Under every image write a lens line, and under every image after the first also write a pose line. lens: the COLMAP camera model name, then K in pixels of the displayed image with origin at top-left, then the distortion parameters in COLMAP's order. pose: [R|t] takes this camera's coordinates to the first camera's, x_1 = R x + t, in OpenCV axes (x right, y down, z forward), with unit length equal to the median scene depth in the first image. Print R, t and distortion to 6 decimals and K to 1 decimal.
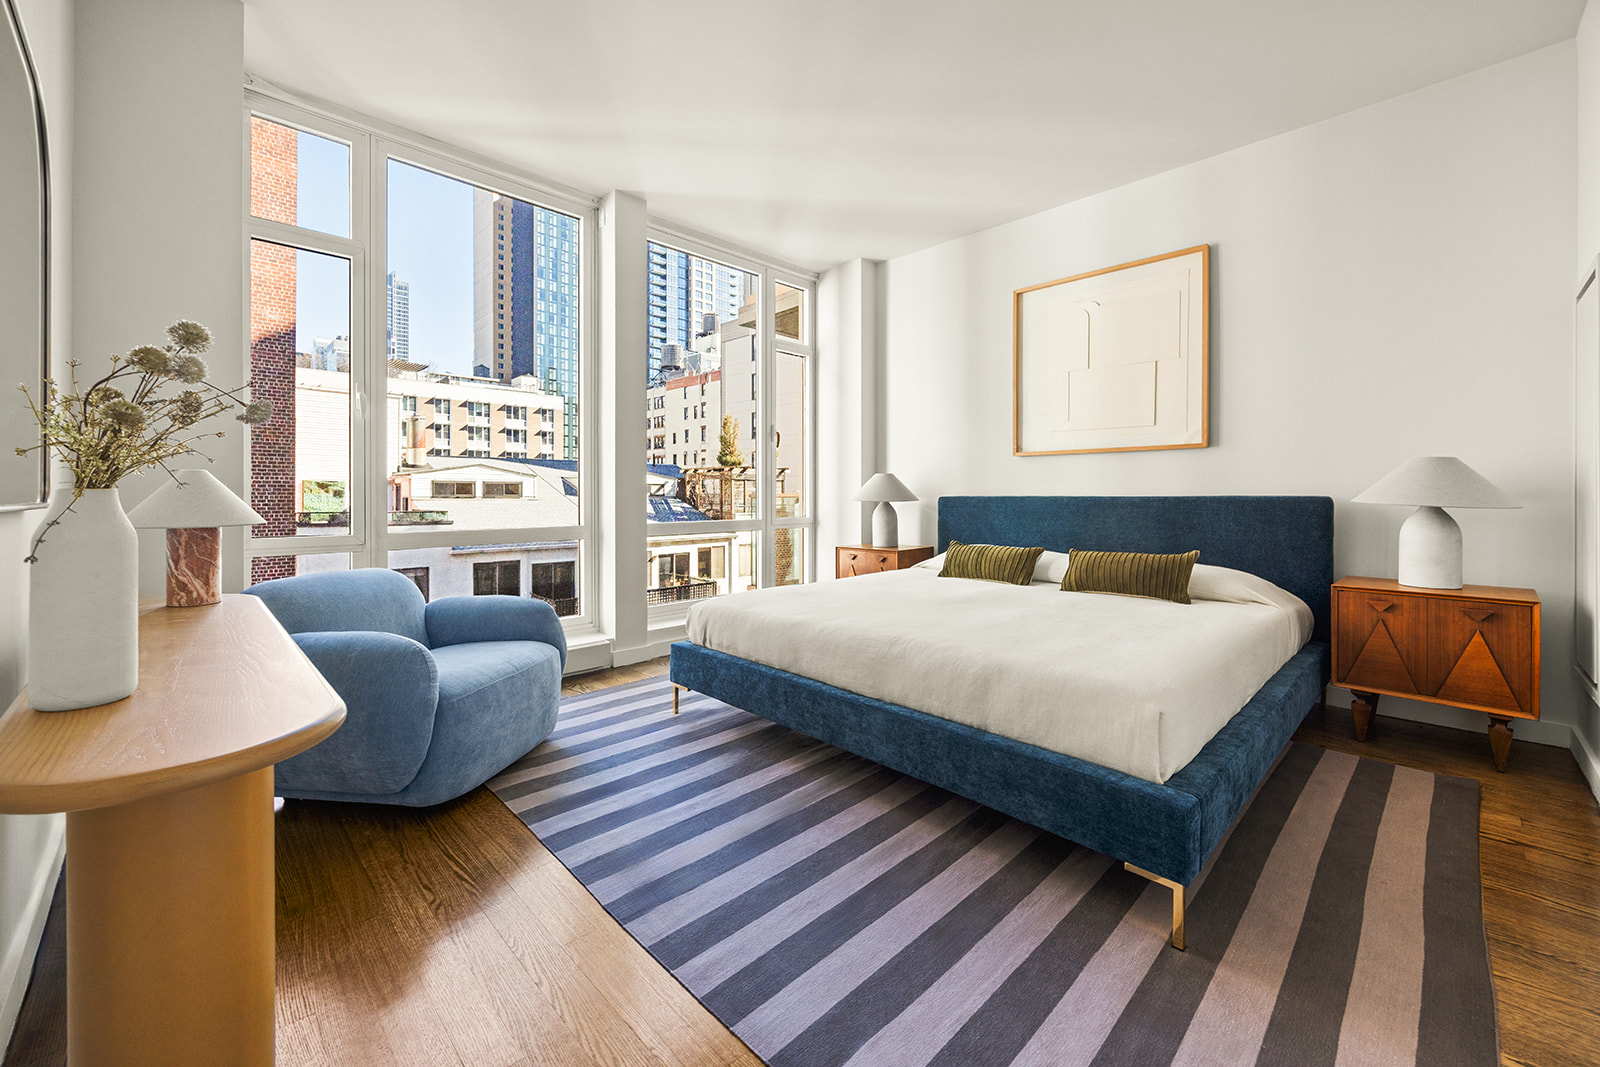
lens RADIAL K [[616.2, 0, 782.7], [0, 616.2, 492.2], [0, 0, 1]] dist [-0.002081, -0.000121]
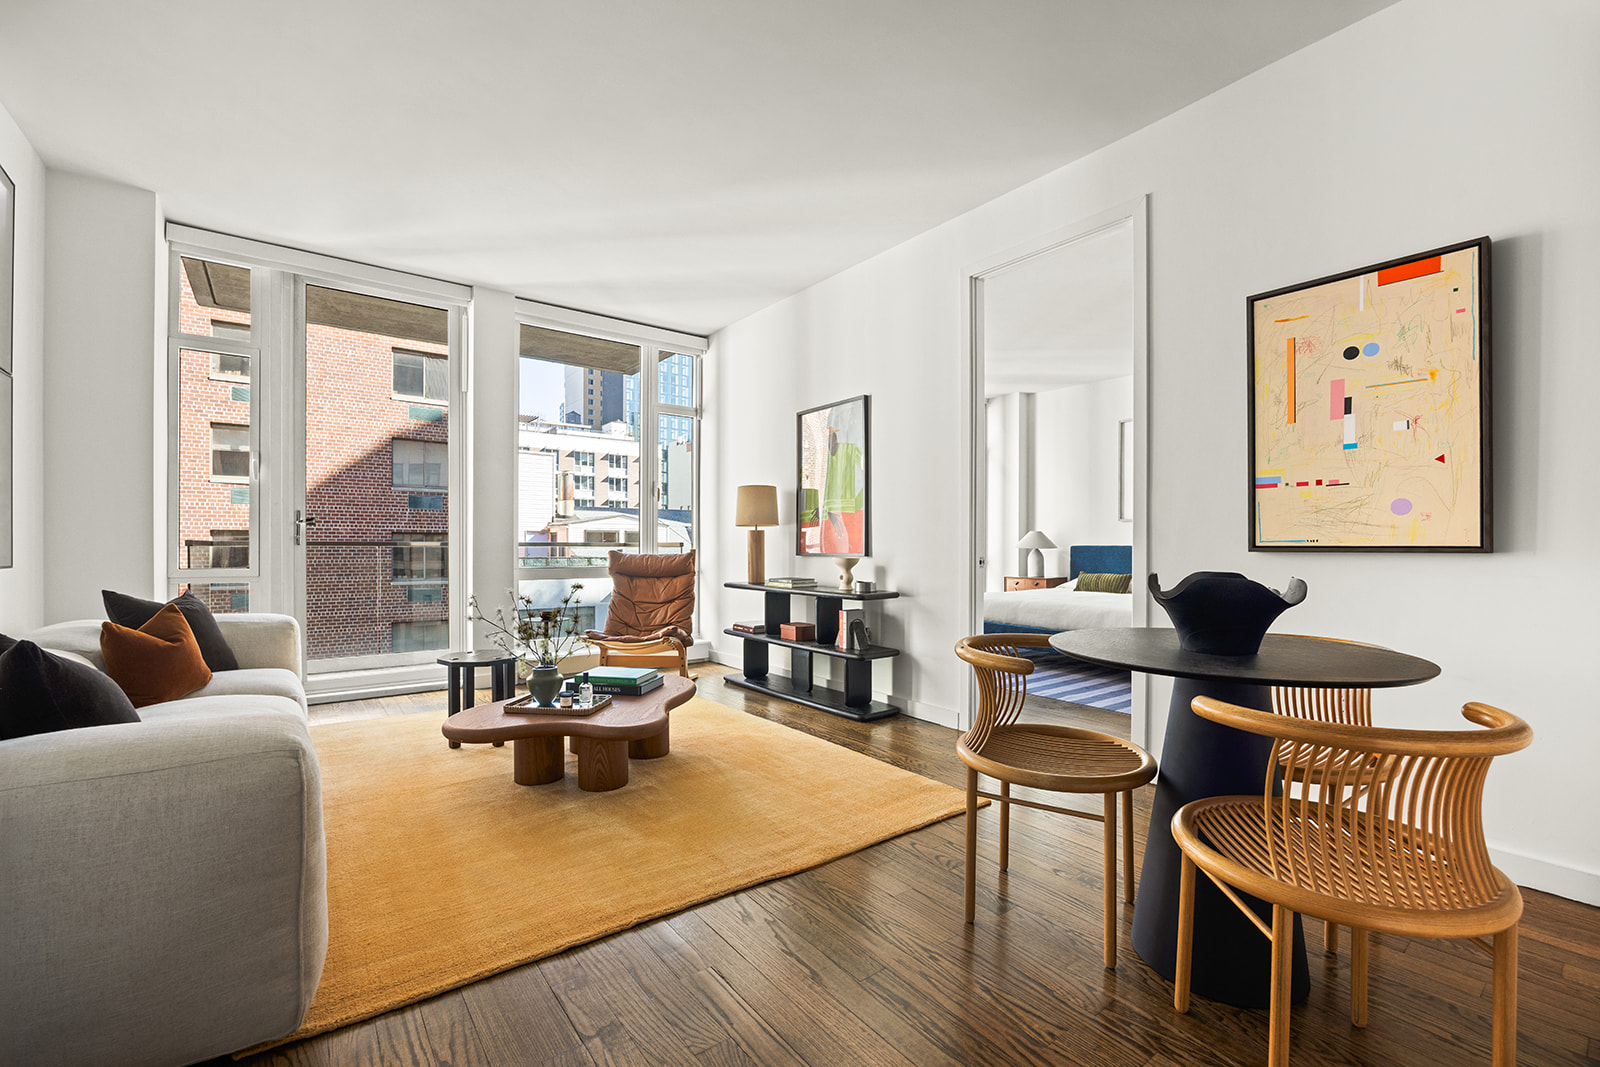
lens RADIAL K [[689.7, 0, 809.2], [0, 689.7, 544.3], [0, 0, 1]] dist [-0.013169, 0.001941]
pose [[0.997015, 0.004070, -0.077106, -0.066970], [-0.003729, 0.999983, 0.004576, -0.000604], [0.077123, -0.004275, 0.997012, -0.195740]]
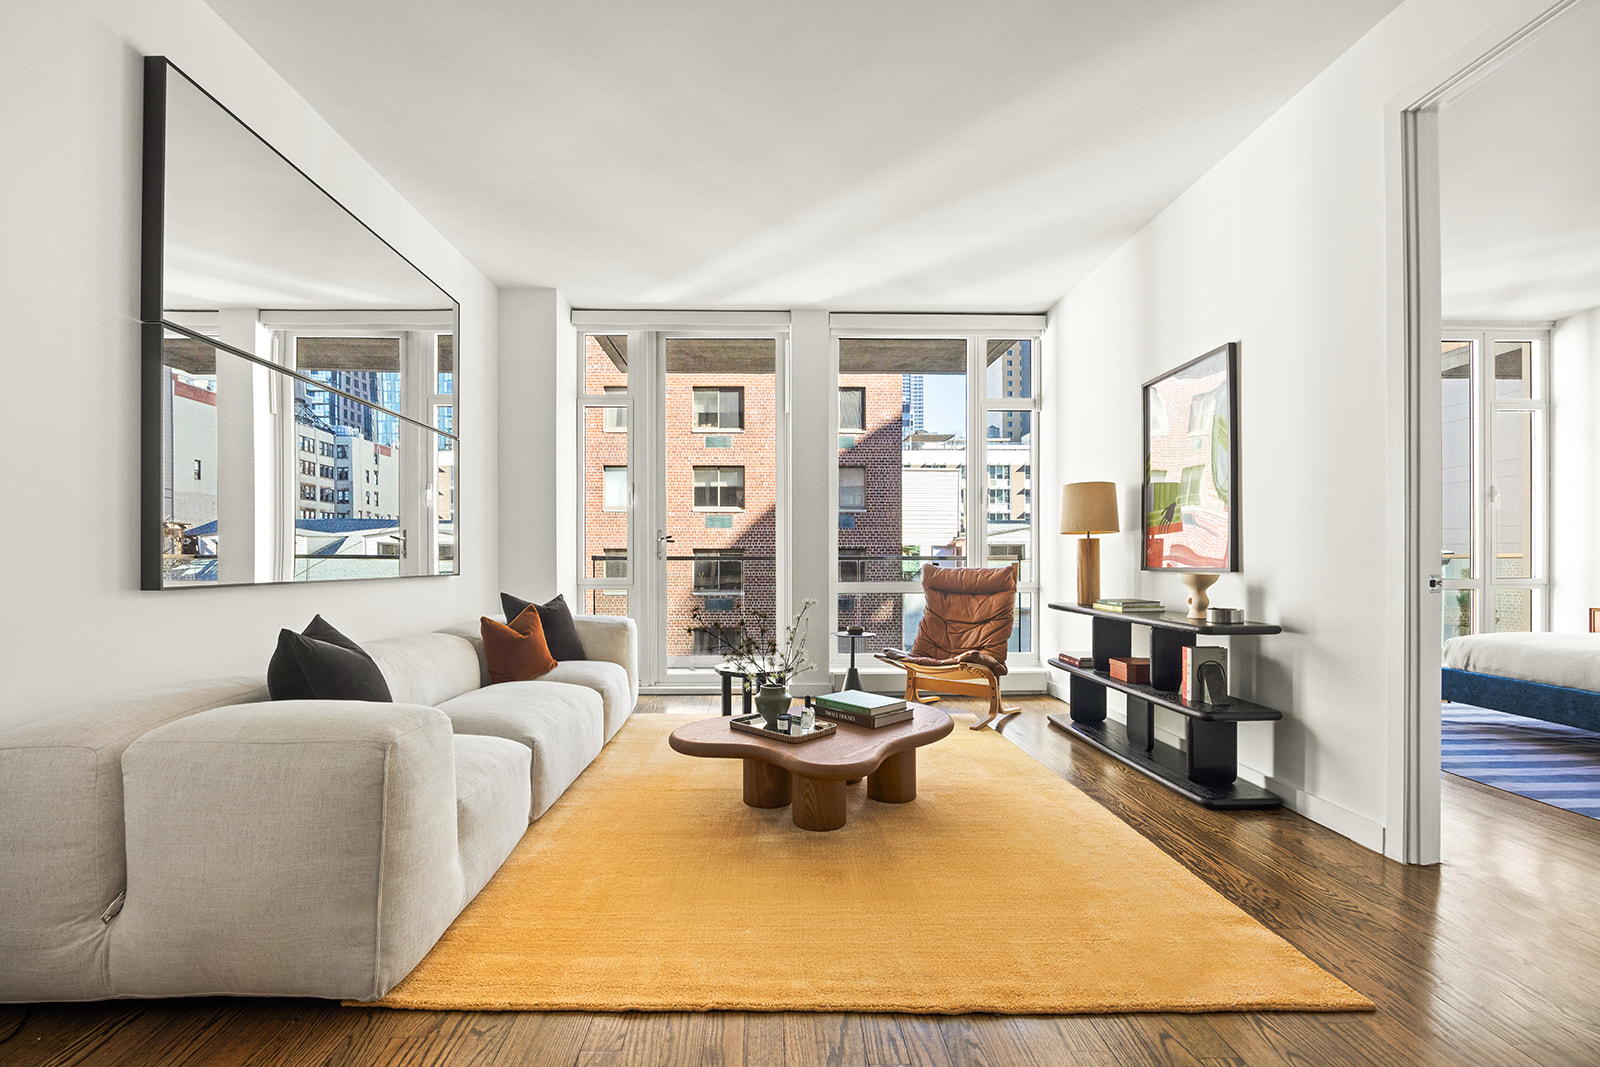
lens RADIAL K [[689.7, 0, 774.7], [0, 689.7, 558.4], [0, 0, 1]] dist [-0.013169, 0.001941]
pose [[0.746563, -0.000106, -0.665315, -0.038073], [0.003805, 0.999984, 0.004110, 0.000138], [0.665304, -0.005600, 0.746552, -0.154630]]
